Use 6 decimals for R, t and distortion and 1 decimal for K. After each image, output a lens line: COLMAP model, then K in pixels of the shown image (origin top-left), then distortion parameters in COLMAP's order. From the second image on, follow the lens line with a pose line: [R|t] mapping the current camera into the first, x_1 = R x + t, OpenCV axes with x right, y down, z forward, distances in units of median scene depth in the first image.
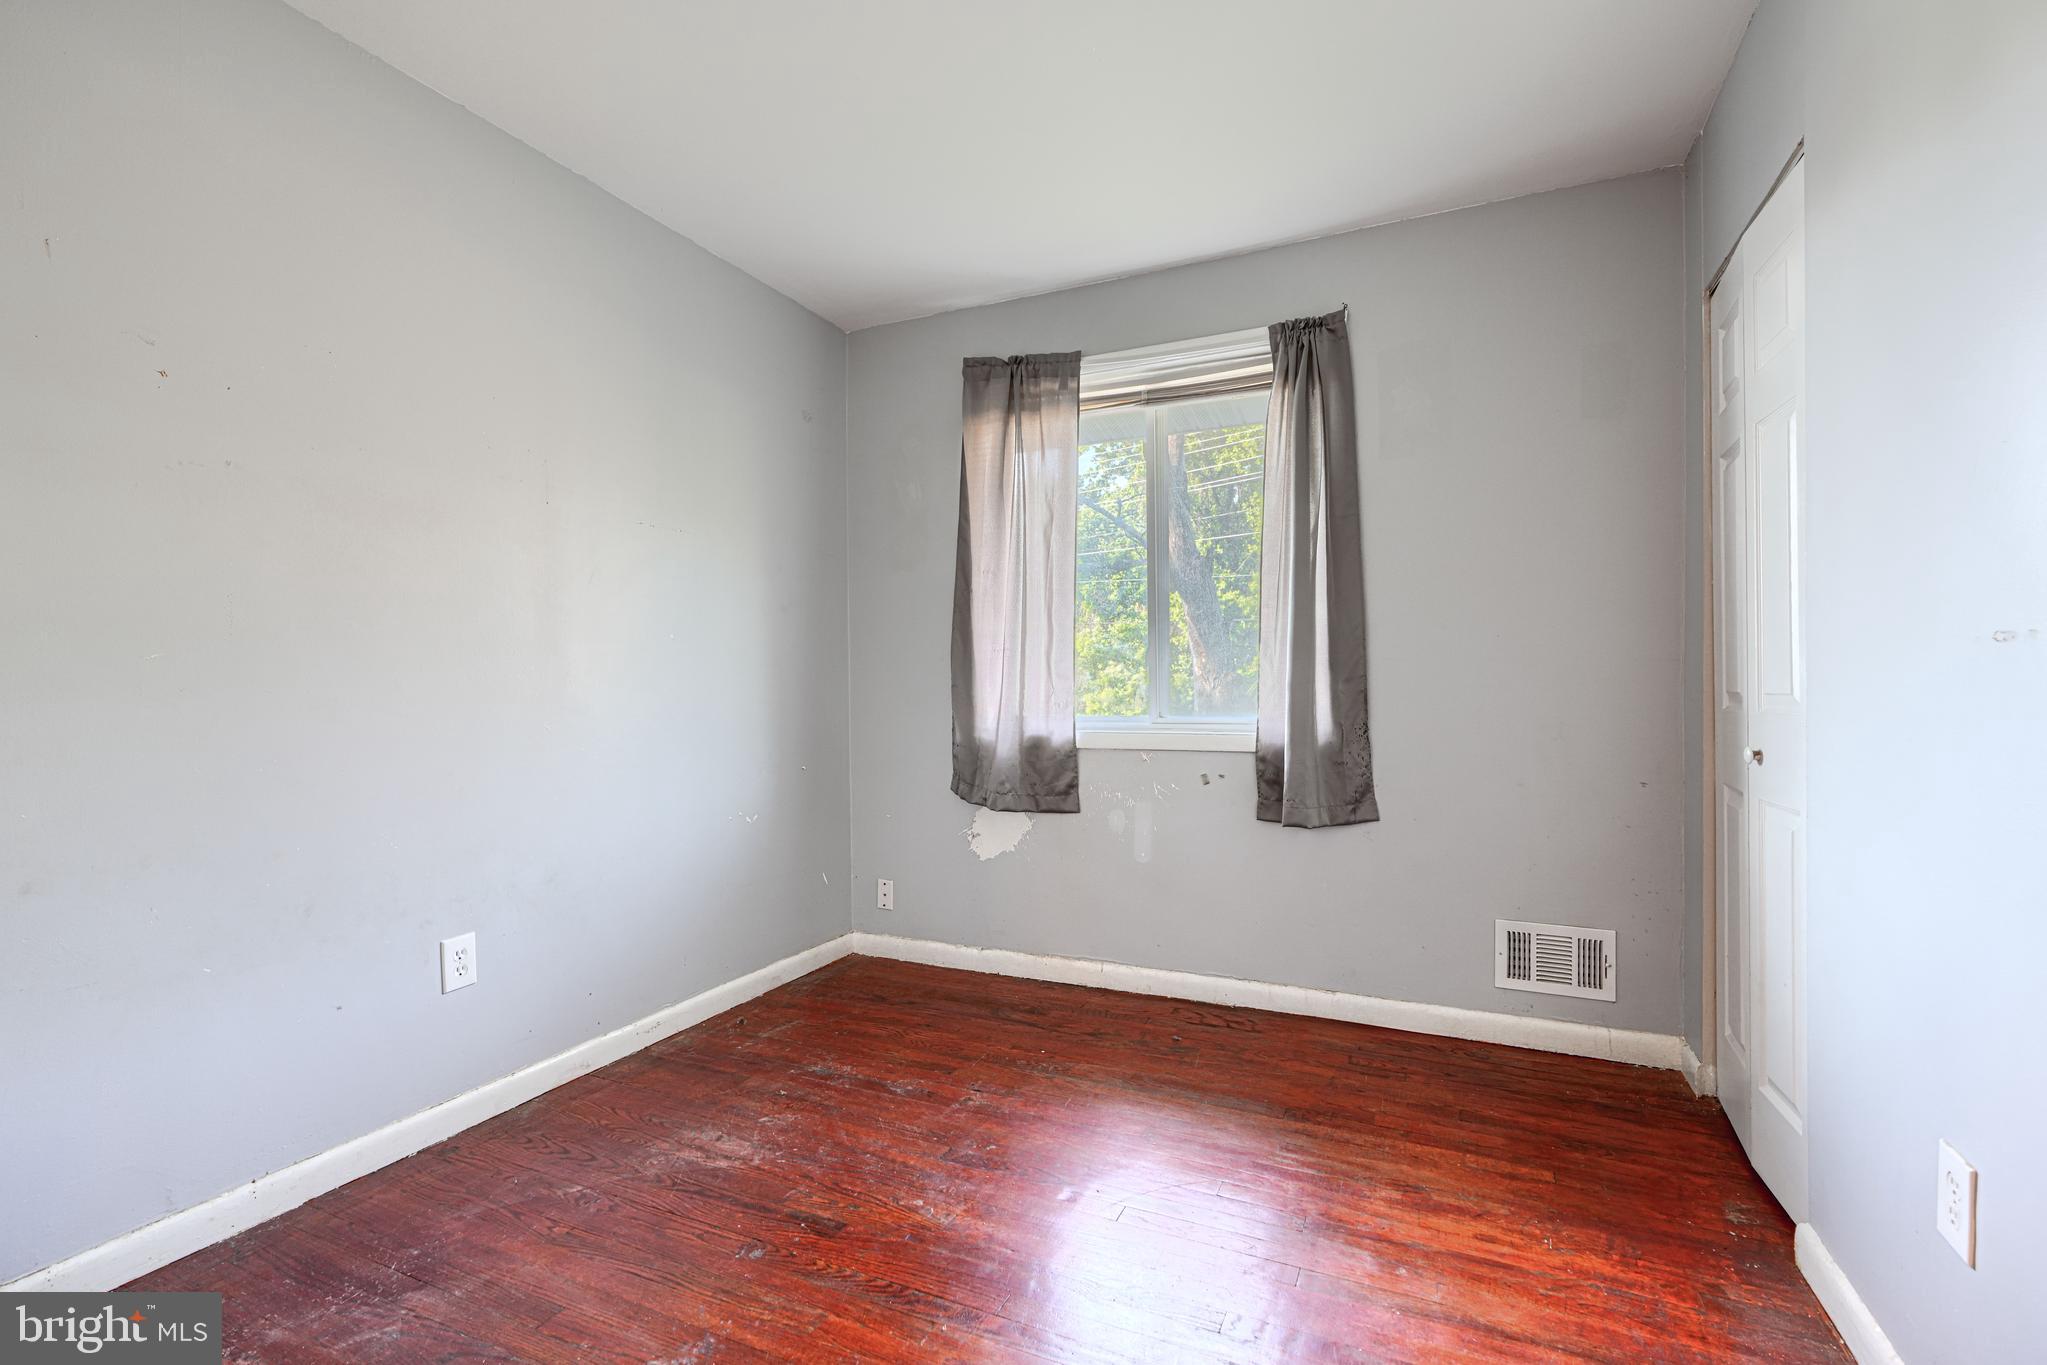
lens RADIAL K [[933.3, 0, 1020.6], [0, 933.3, 690.5], [0, 0, 1]] dist [-0.000517, 0.000529]
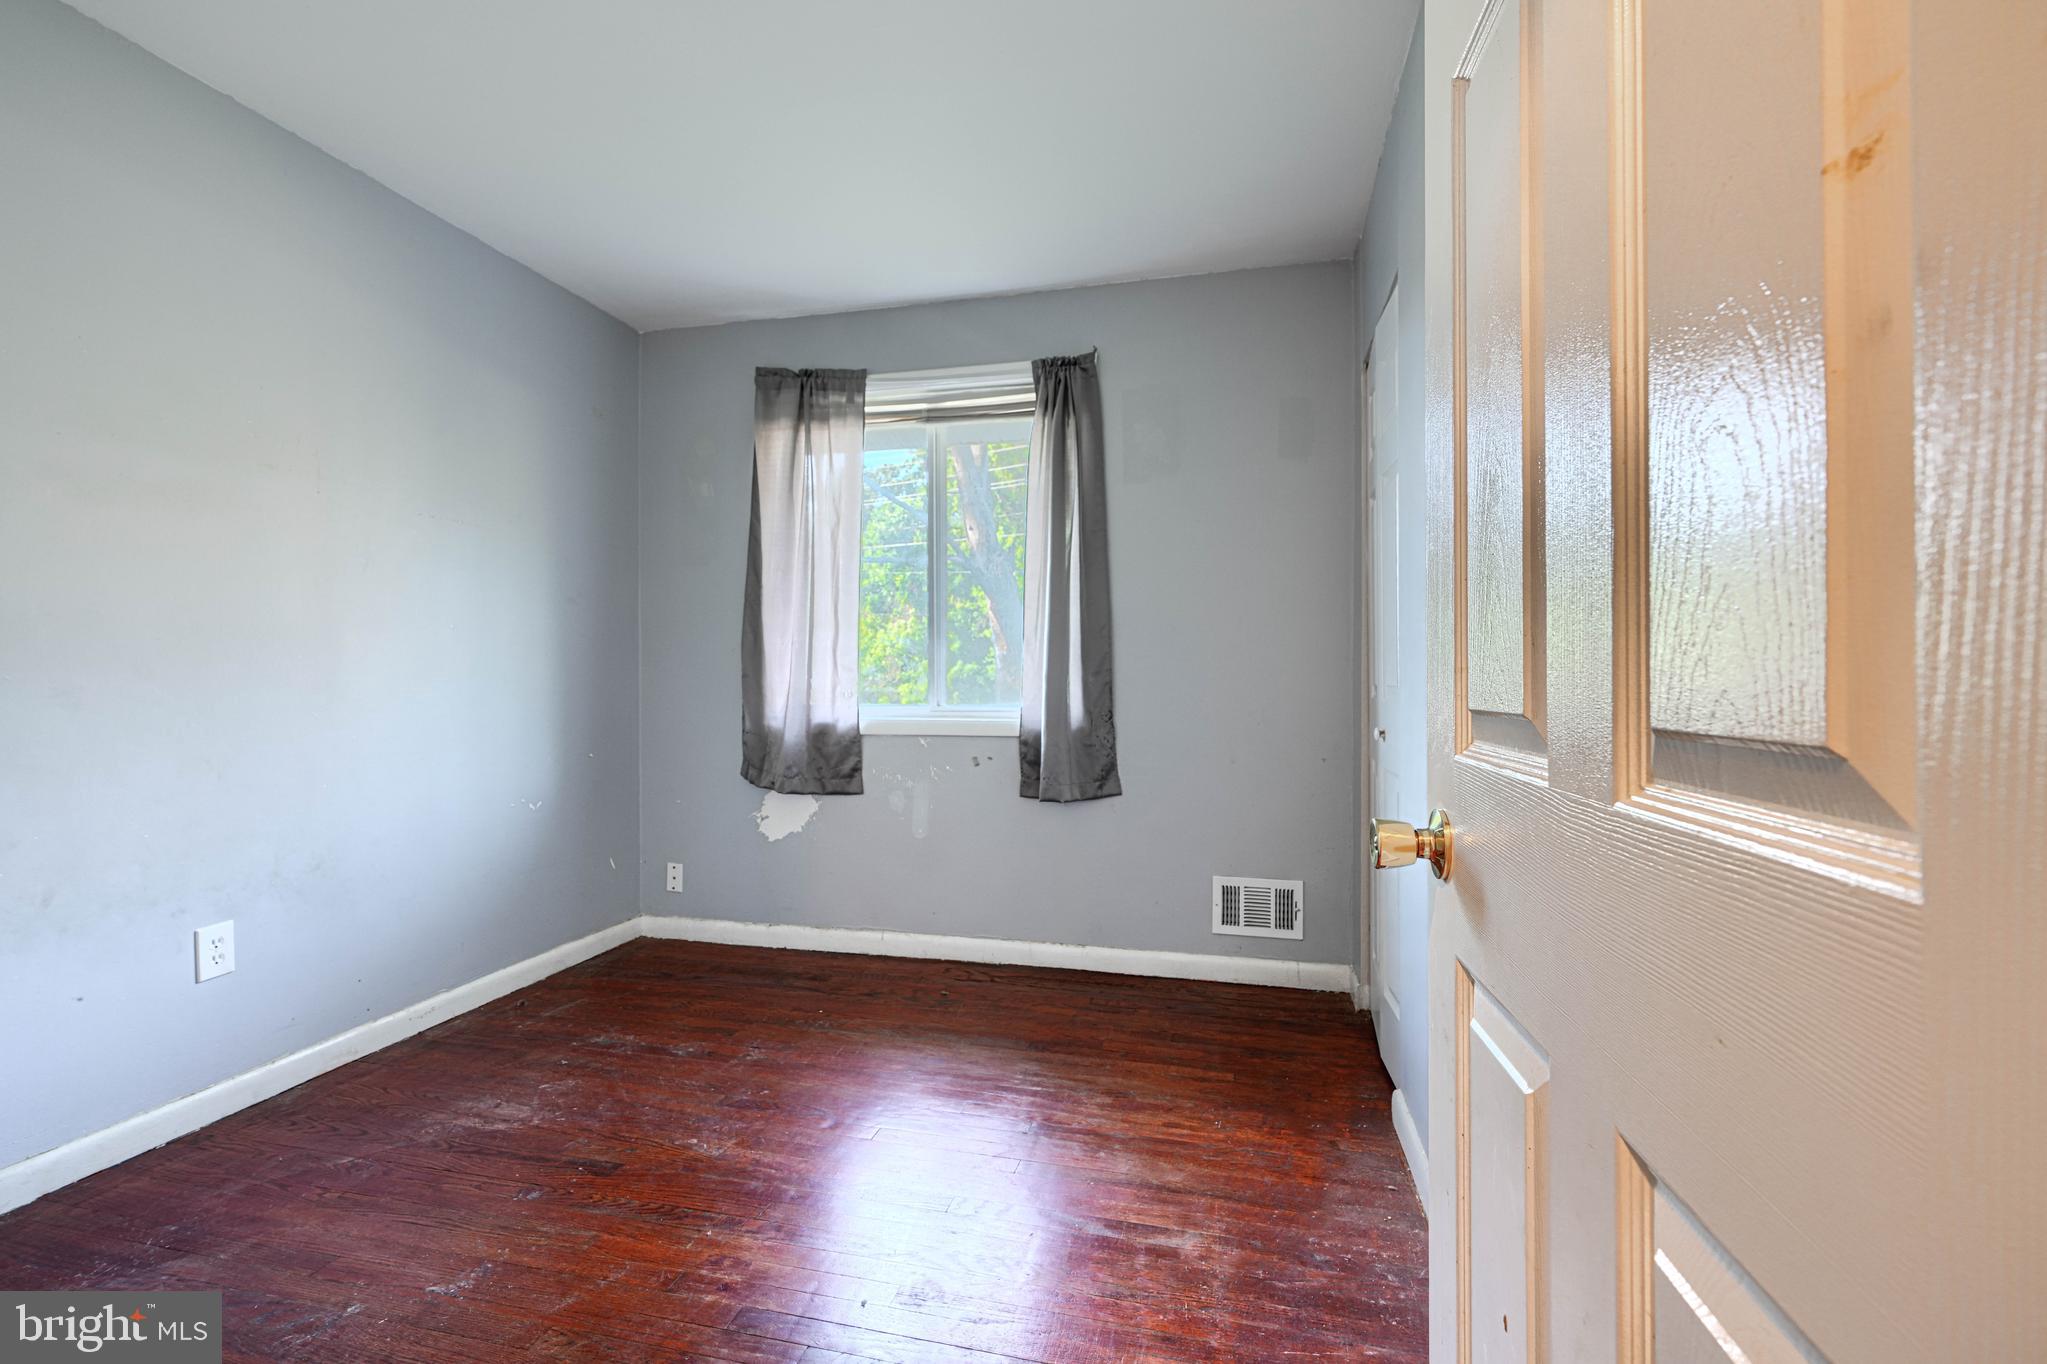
lens RADIAL K [[933.3, 0, 1018.1], [0, 933.3, 672.9], [0, 0, 1]] dist [-0.000517, 0.000529]
pose [[0.981319, 0.006485, 0.192280, 0.042534], [-0.004702, 0.999942, -0.009728, 0.000241], [-0.192332, 0.008642, 0.981292, -0.134377]]
